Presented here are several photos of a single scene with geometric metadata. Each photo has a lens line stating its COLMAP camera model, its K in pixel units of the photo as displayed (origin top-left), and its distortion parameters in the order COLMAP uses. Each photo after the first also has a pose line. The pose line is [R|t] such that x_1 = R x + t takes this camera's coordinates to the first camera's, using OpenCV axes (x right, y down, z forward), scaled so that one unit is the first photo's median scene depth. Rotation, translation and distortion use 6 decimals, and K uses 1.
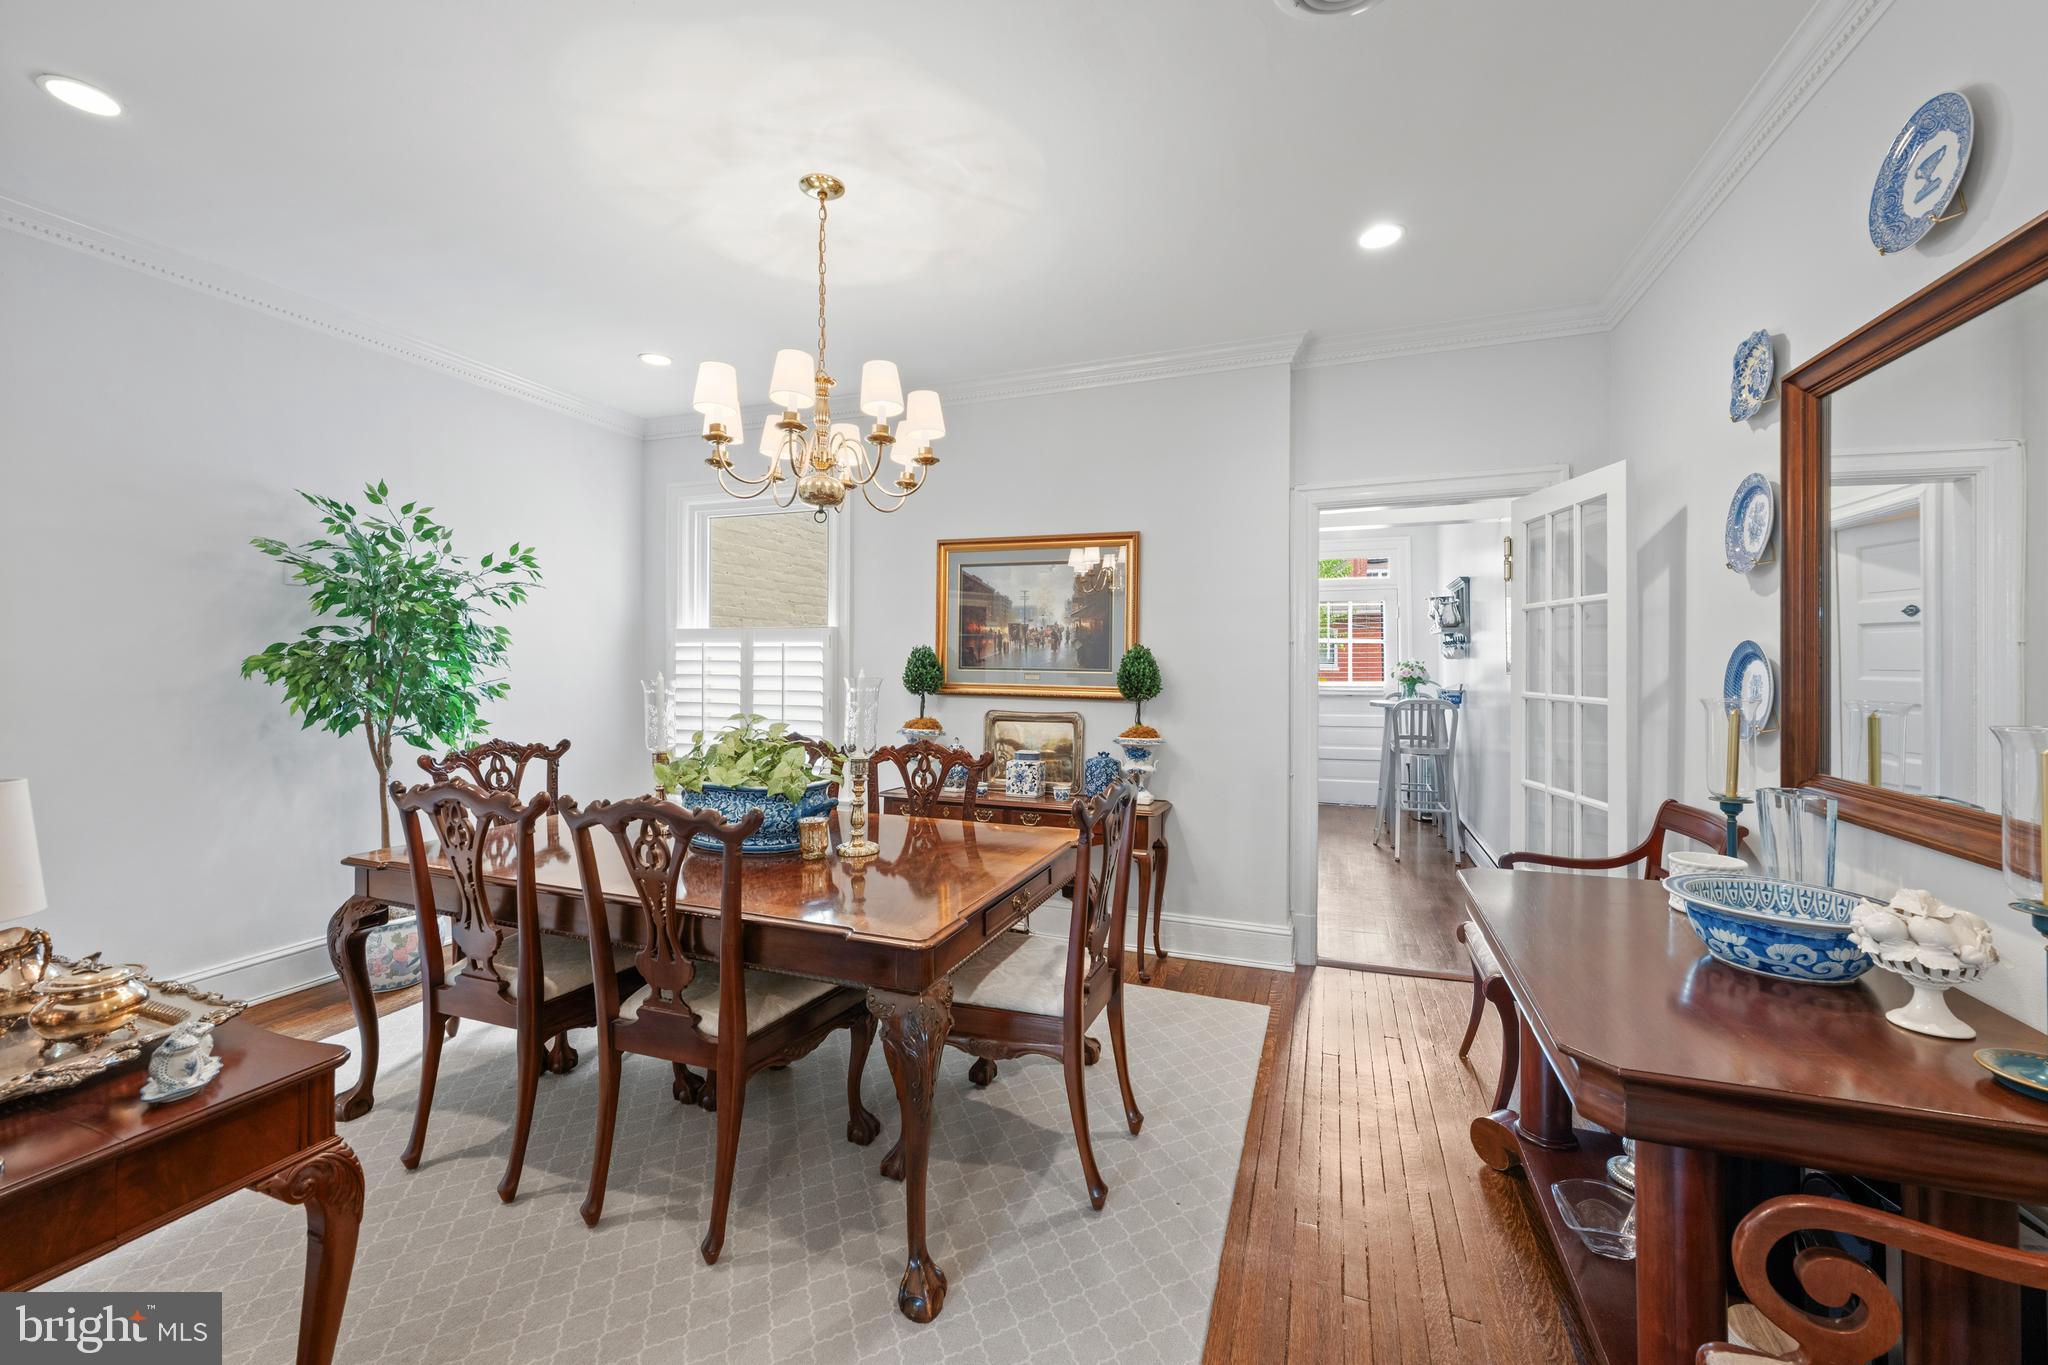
lens RADIAL K [[821.5, 0, 1019.0], [0, 821.5, 669.1], [0, 0, 1]] dist [-0.000560, -0.000216]
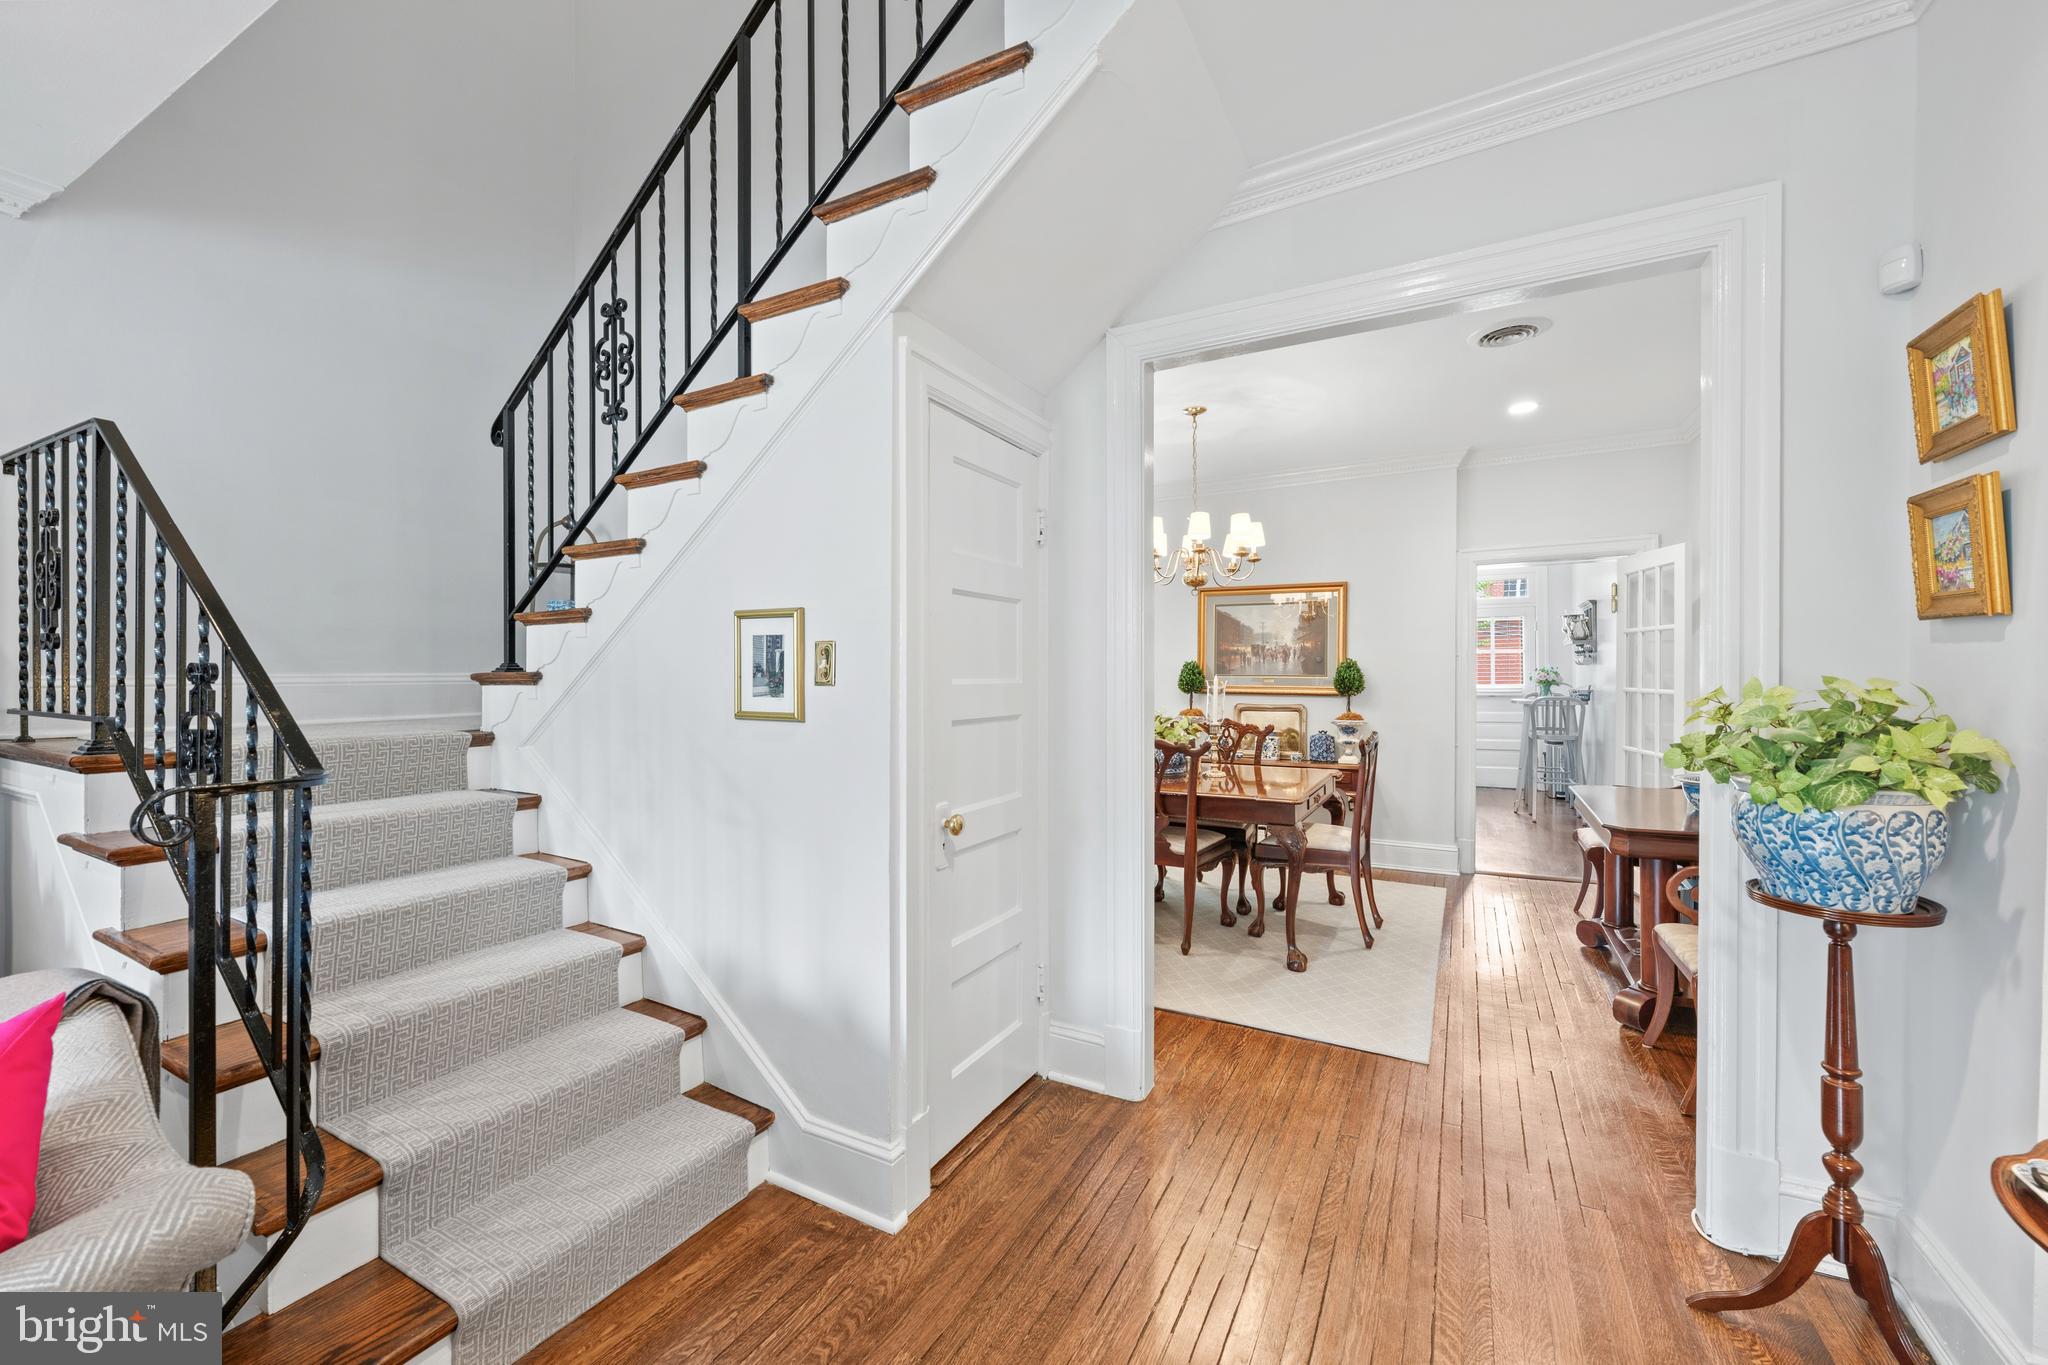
lens RADIAL K [[806.5, 0, 1026.8], [0, 806.5, 692.1], [0, 0, 1]] dist [-0.000497, -0.000020]
pose [[0.991252, -0.005769, -0.131854, -0.225430], [0.008078, 0.999823, 0.016980, 0.001688], [0.131733, -0.017897, 0.991124, -0.498270]]
